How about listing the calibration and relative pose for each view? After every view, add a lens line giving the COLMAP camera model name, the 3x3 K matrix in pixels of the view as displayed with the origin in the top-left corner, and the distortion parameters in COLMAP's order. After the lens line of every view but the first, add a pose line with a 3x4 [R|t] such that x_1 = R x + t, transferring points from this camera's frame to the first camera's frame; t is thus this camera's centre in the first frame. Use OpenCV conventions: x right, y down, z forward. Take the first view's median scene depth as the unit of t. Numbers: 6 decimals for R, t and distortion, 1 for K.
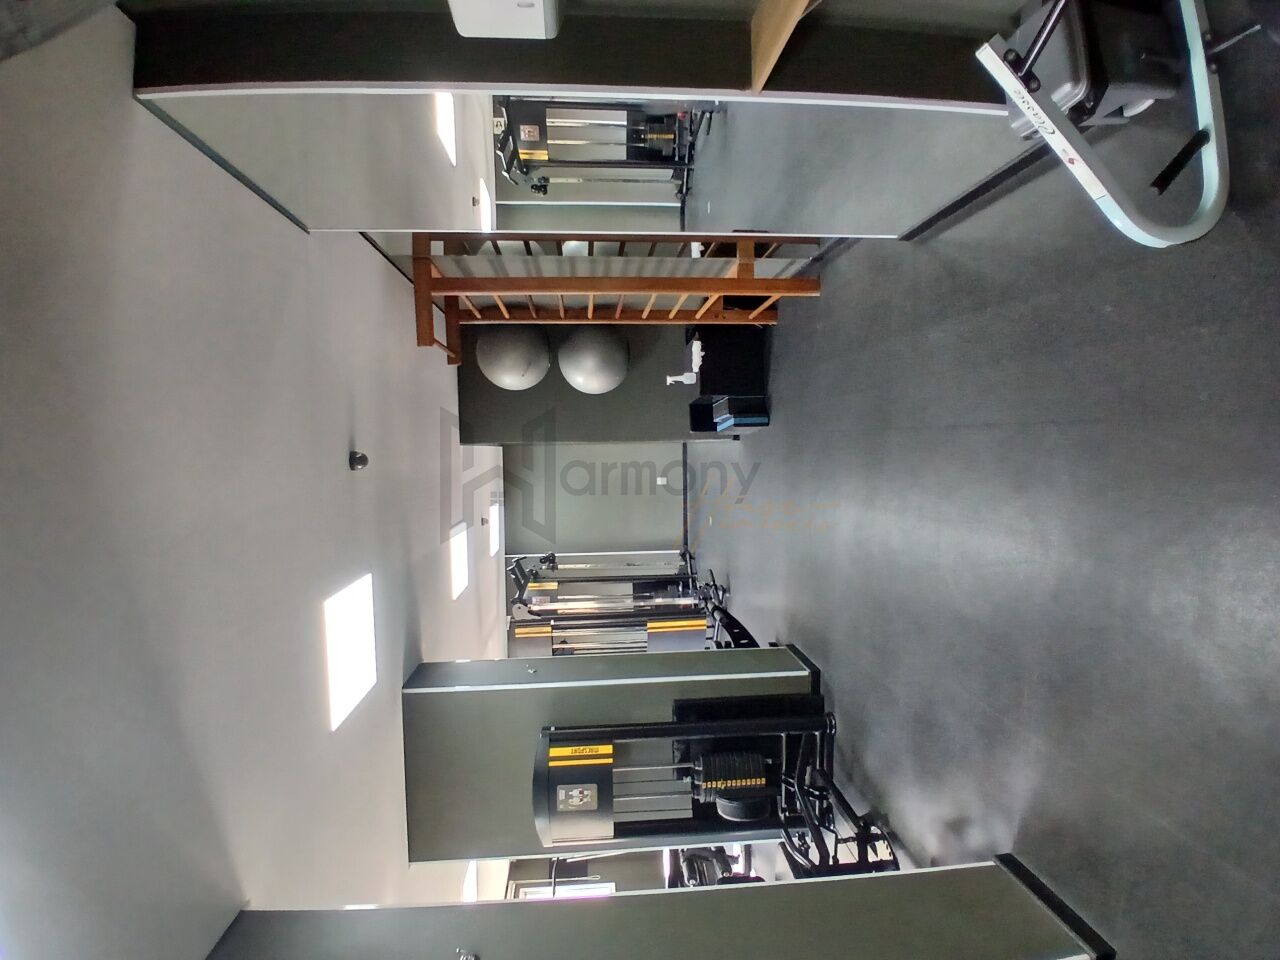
lens RADIAL K [[642.2, 0, 637.2], [0, 642.2, 477.5], [0, 0, 1]] dist [0.012443, -0.050363]
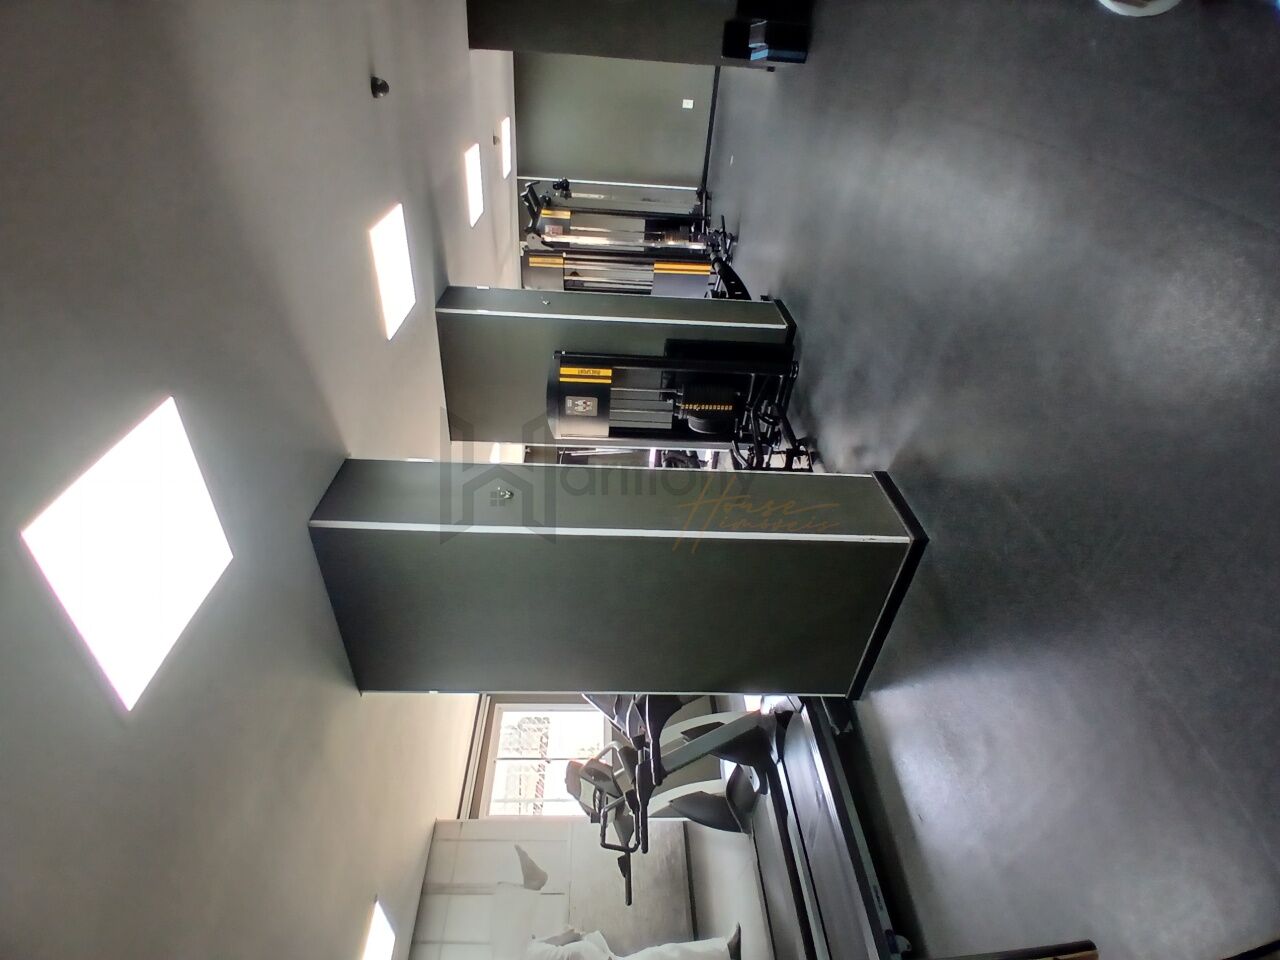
lens RADIAL K [[642.2, 0, 637.2], [0, 642.2, 477.5], [0, 0, 1]] dist [0.012443, -0.050363]
pose [[0.995813, 0.090865, 0.010049, 0.014032], [-0.082356, 0.843937, 0.530083, -0.055895], [0.039686, -0.528691, 0.847886, -0.127591]]
